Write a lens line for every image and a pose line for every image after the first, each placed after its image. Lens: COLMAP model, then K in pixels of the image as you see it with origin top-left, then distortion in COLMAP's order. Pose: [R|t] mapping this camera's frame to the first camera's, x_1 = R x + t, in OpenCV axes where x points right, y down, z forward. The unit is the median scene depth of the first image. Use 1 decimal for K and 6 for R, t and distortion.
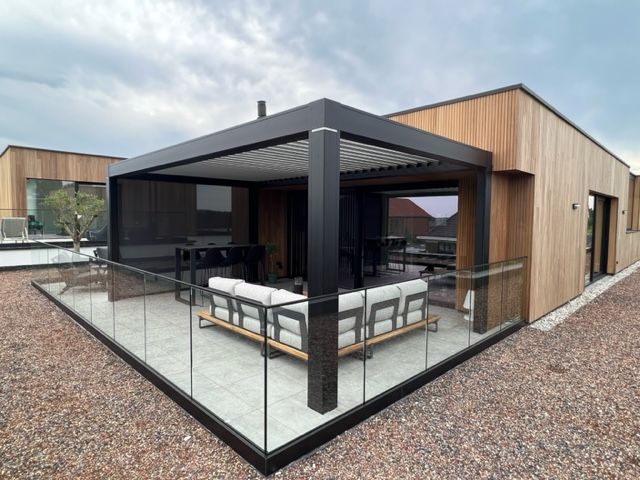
lens RADIAL K [[374.5, 0, 317.1], [0, 374.5, 239.8], [0, 0, 1]] dist [0.006184, 0.001718]
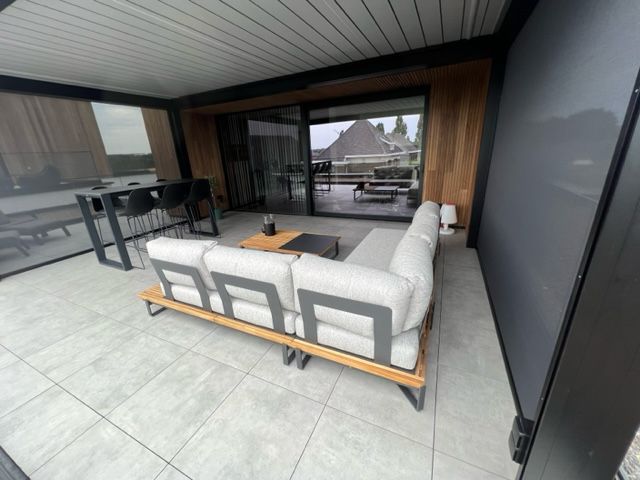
lens RADIAL K [[259.5, 0, 321.5], [0, 259.5, 239.9], [0, 0, 1]] dist [0.000585, -0.000020]
pose [[0.937492, -0.164968, 0.306422, -0.115527], [0.076994, 0.957007, 0.279660, 0.002850], [-0.339382, -0.238586, 0.909888, 0.397929]]
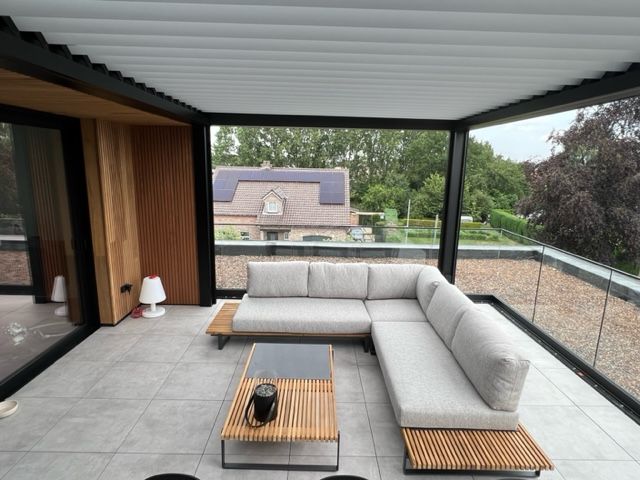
lens RADIAL K [[374.5, 0, 320.1], [0, 374.5, 240.3], [0, 0, 1]] dist [0.006184, 0.001718]
pose [[-0.718628, -0.158825, 0.677015, -0.294825], [0.013126, 0.970297, 0.241561, -0.105375], [-0.695271, 0.182478, -0.695197, 1.094279]]
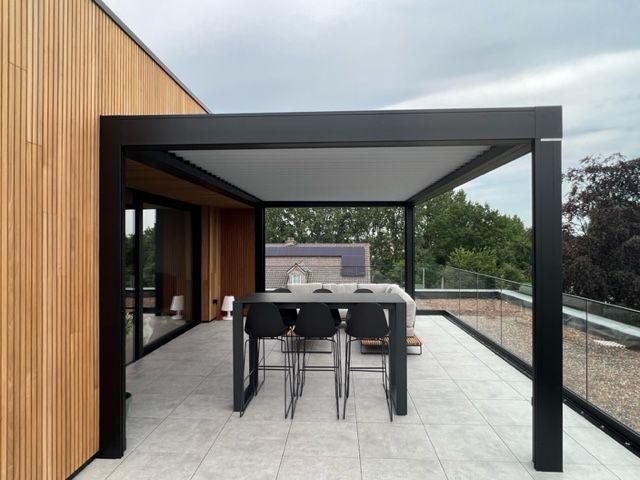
lens RADIAL K [[393.5, 0, 322.4], [0, 393.5, 239.5], [0, 0, 1]] dist [-0.000541, -0.000169]
pose [[-0.679441, 0.001287, 0.733729, -0.680328], [0.039229, 0.998632, 0.034576, -0.082049], [-0.732680, 0.052276, -0.678562, 1.427368]]
